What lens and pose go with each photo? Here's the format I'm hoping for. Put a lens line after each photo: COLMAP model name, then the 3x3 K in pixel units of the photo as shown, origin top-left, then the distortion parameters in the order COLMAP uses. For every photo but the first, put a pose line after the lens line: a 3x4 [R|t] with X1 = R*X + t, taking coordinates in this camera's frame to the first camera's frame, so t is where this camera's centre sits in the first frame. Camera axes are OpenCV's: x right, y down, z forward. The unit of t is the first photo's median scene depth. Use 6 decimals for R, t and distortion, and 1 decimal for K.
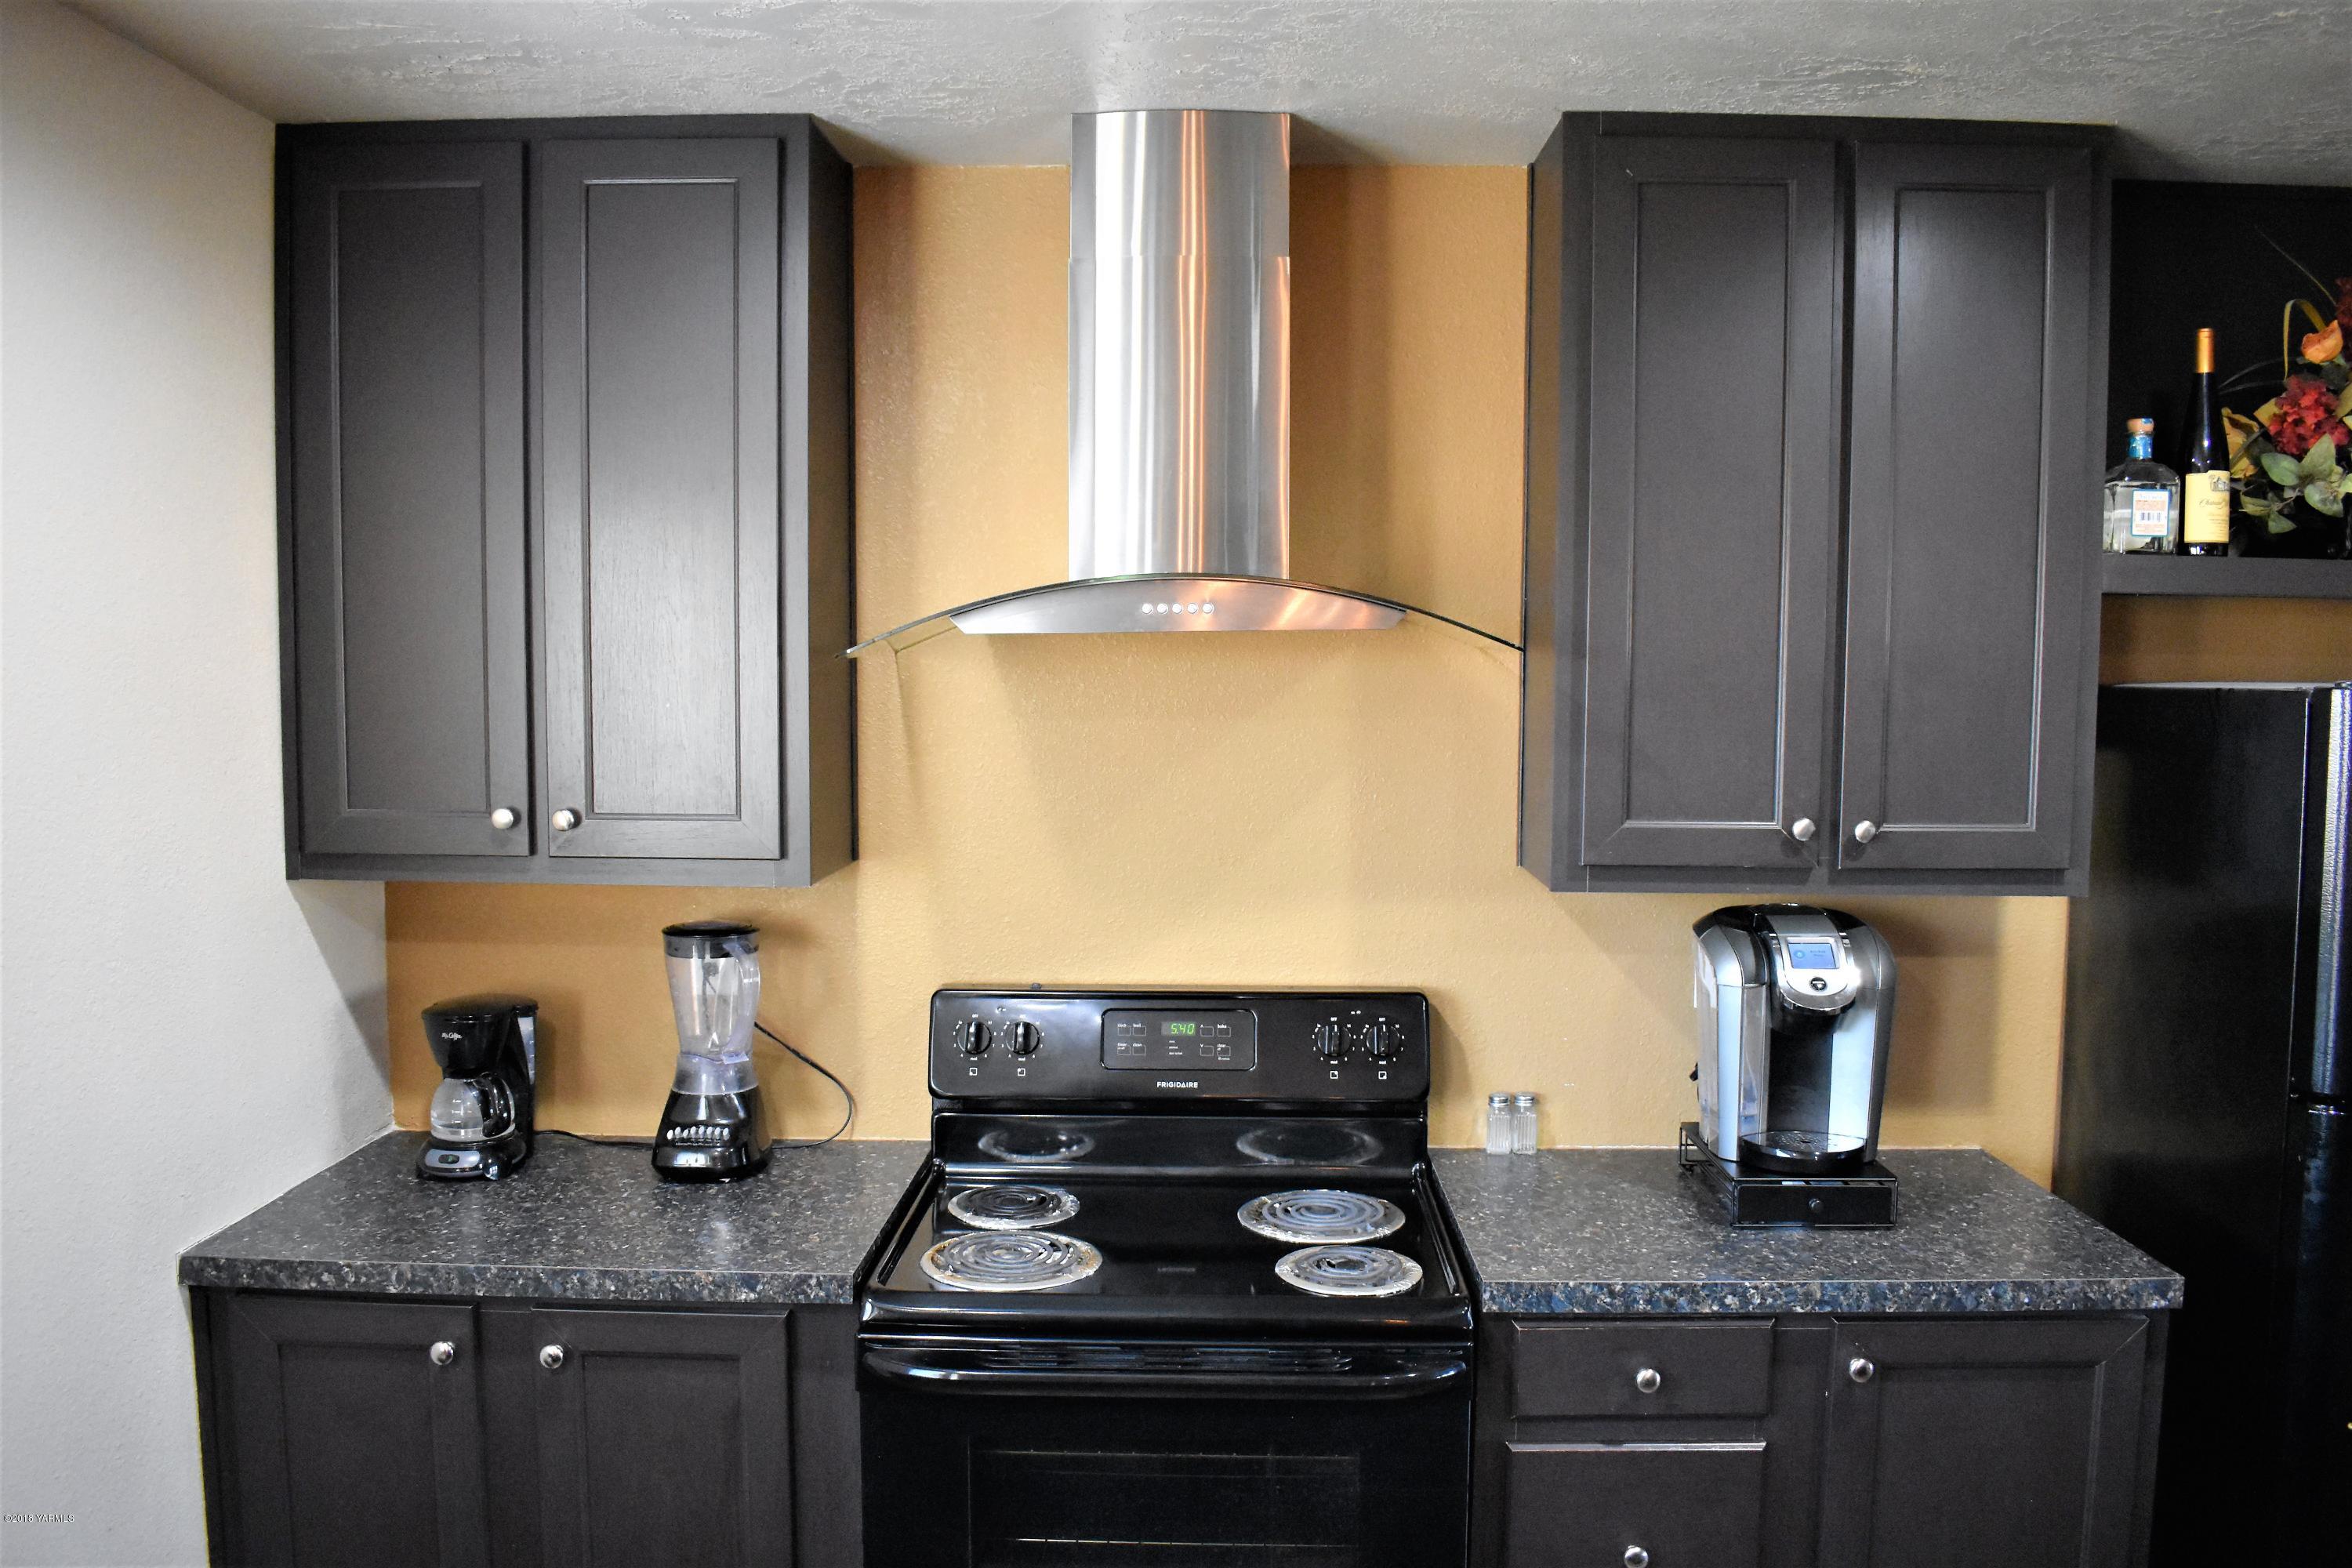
lens RADIAL K [[1827.3, 0, 1176.0], [0, 1827.3, 784.0], [0, 0, 1]] dist [-0.078259, 0.004441]
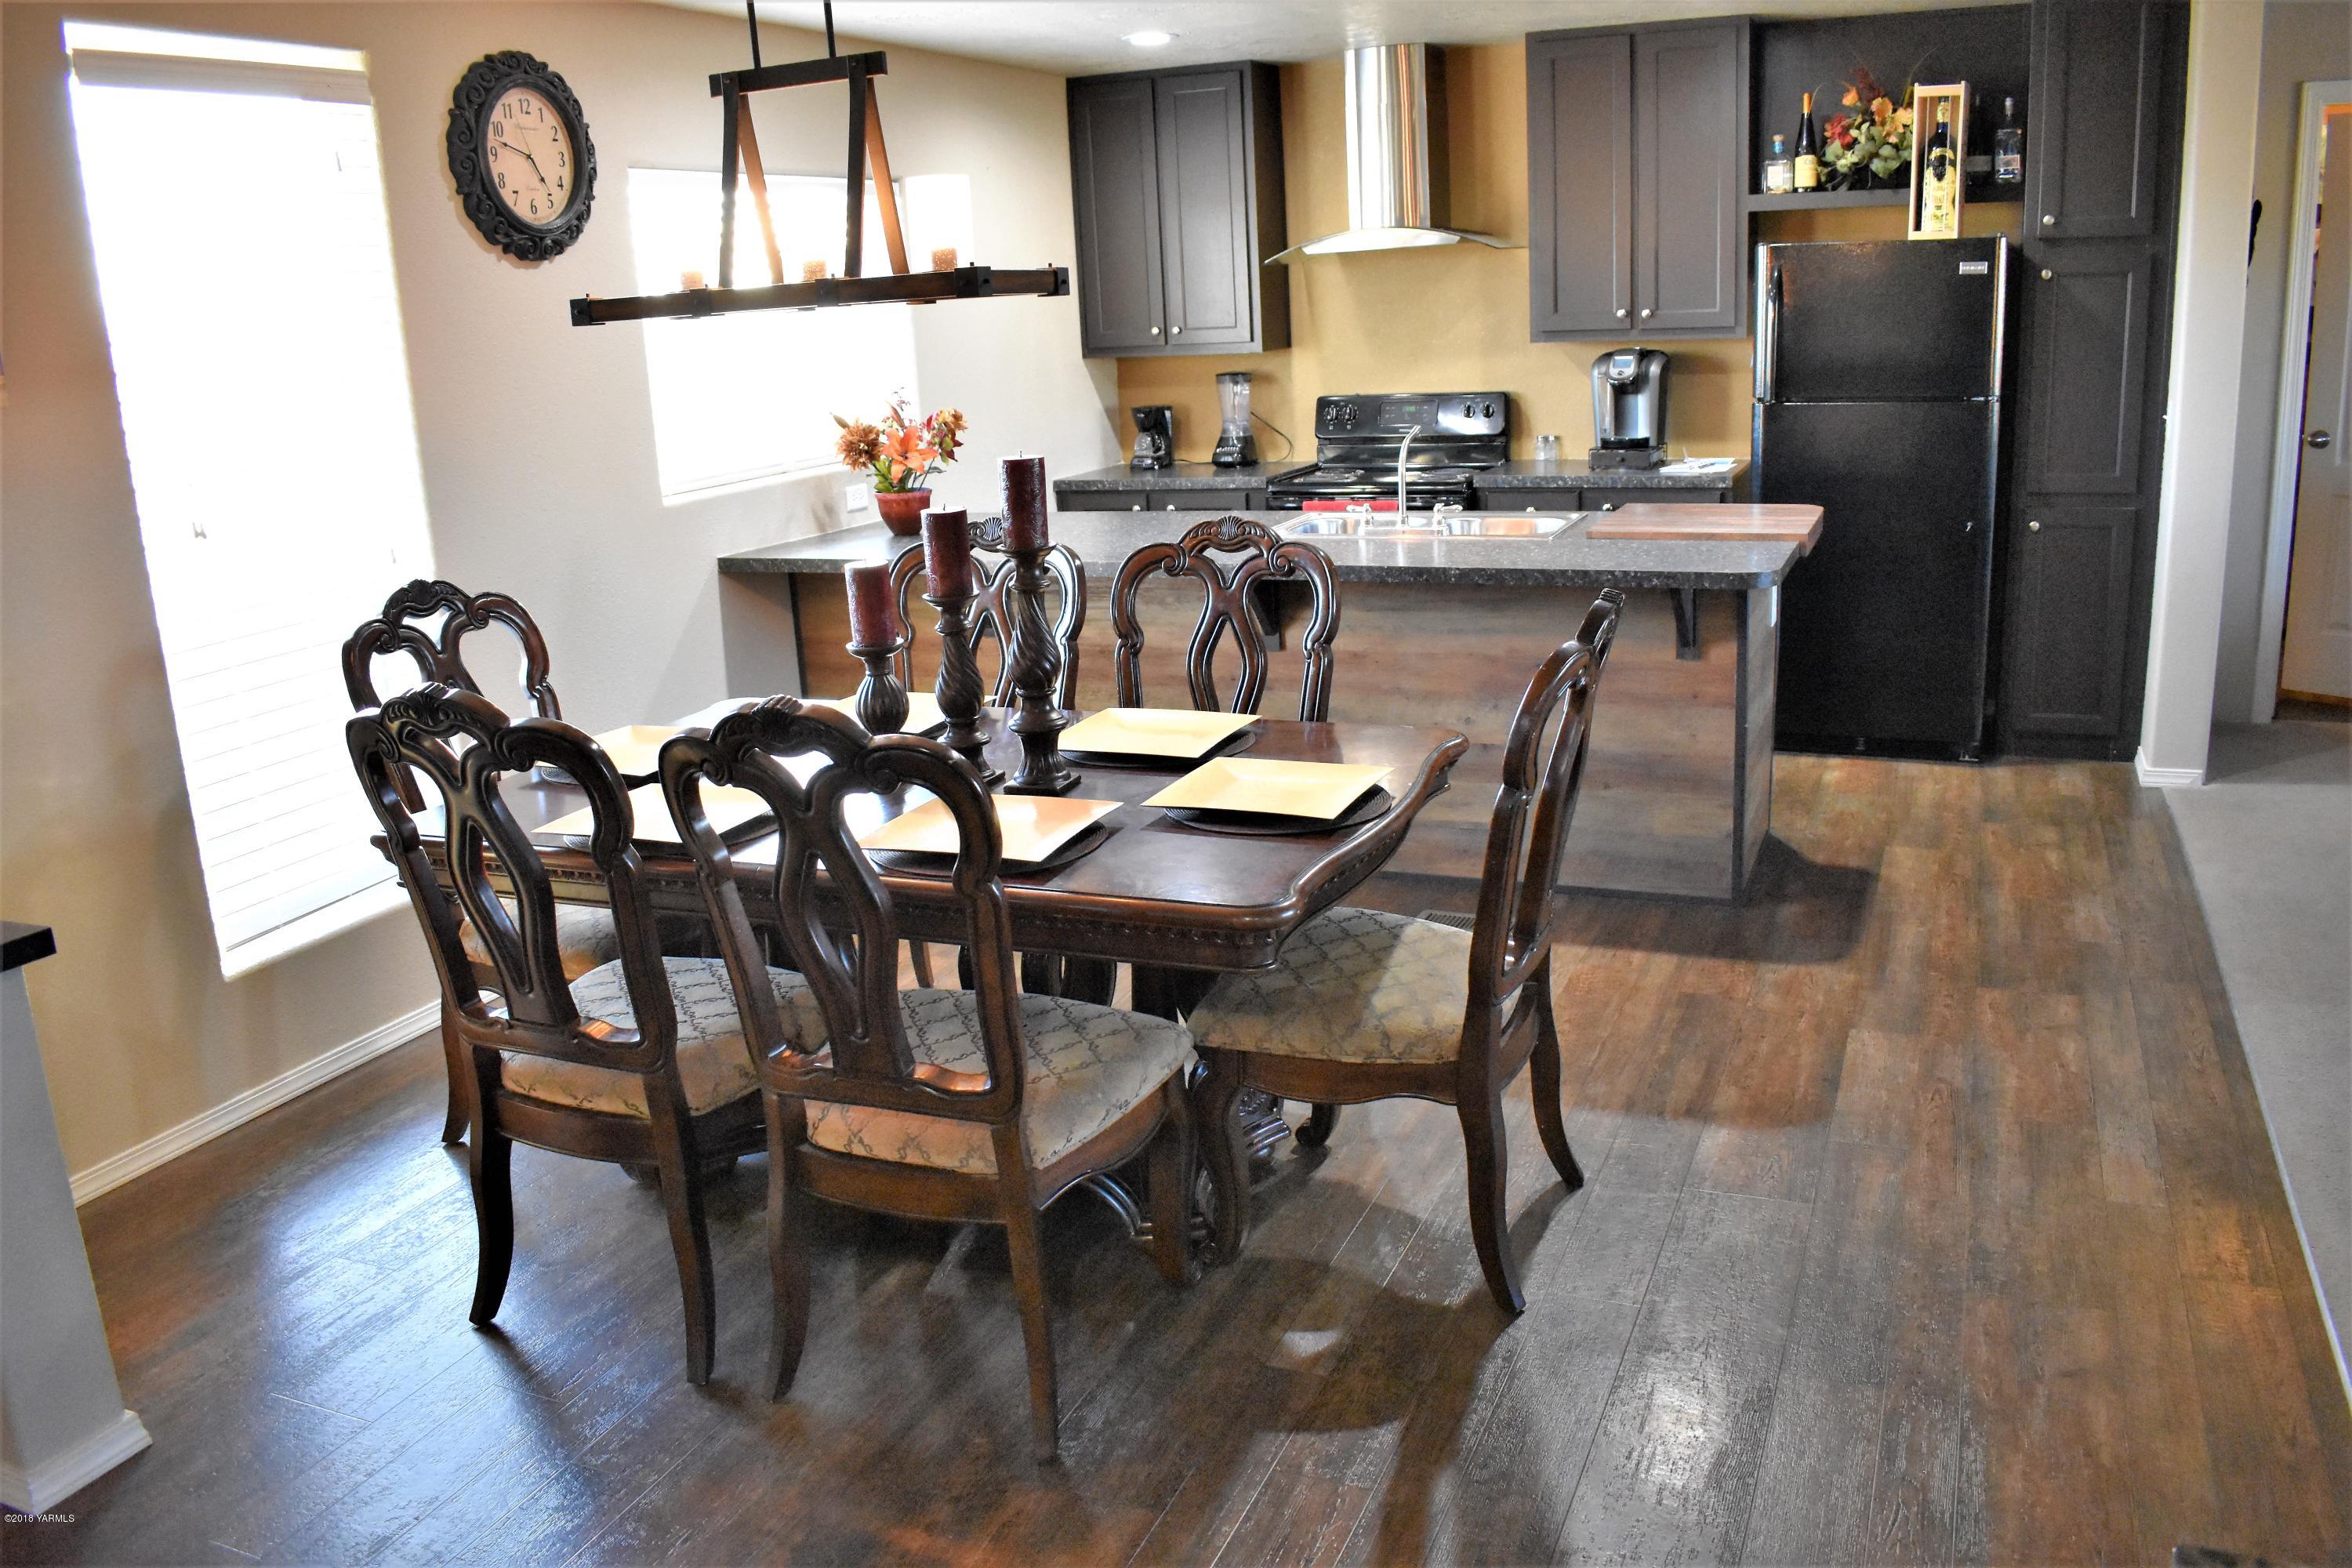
lens RADIAL K [[1827.3, 0, 1176.0], [0, 1827.3, 784.0], [0, 0, 1]] dist [-0.078259, 0.004441]
pose [[0.925056, 0.048820, -0.376681, 0.702928], [0.027621, 0.980433, 0.194903, 0.148812], [0.378826, -0.190701, 0.905607, -1.561718]]
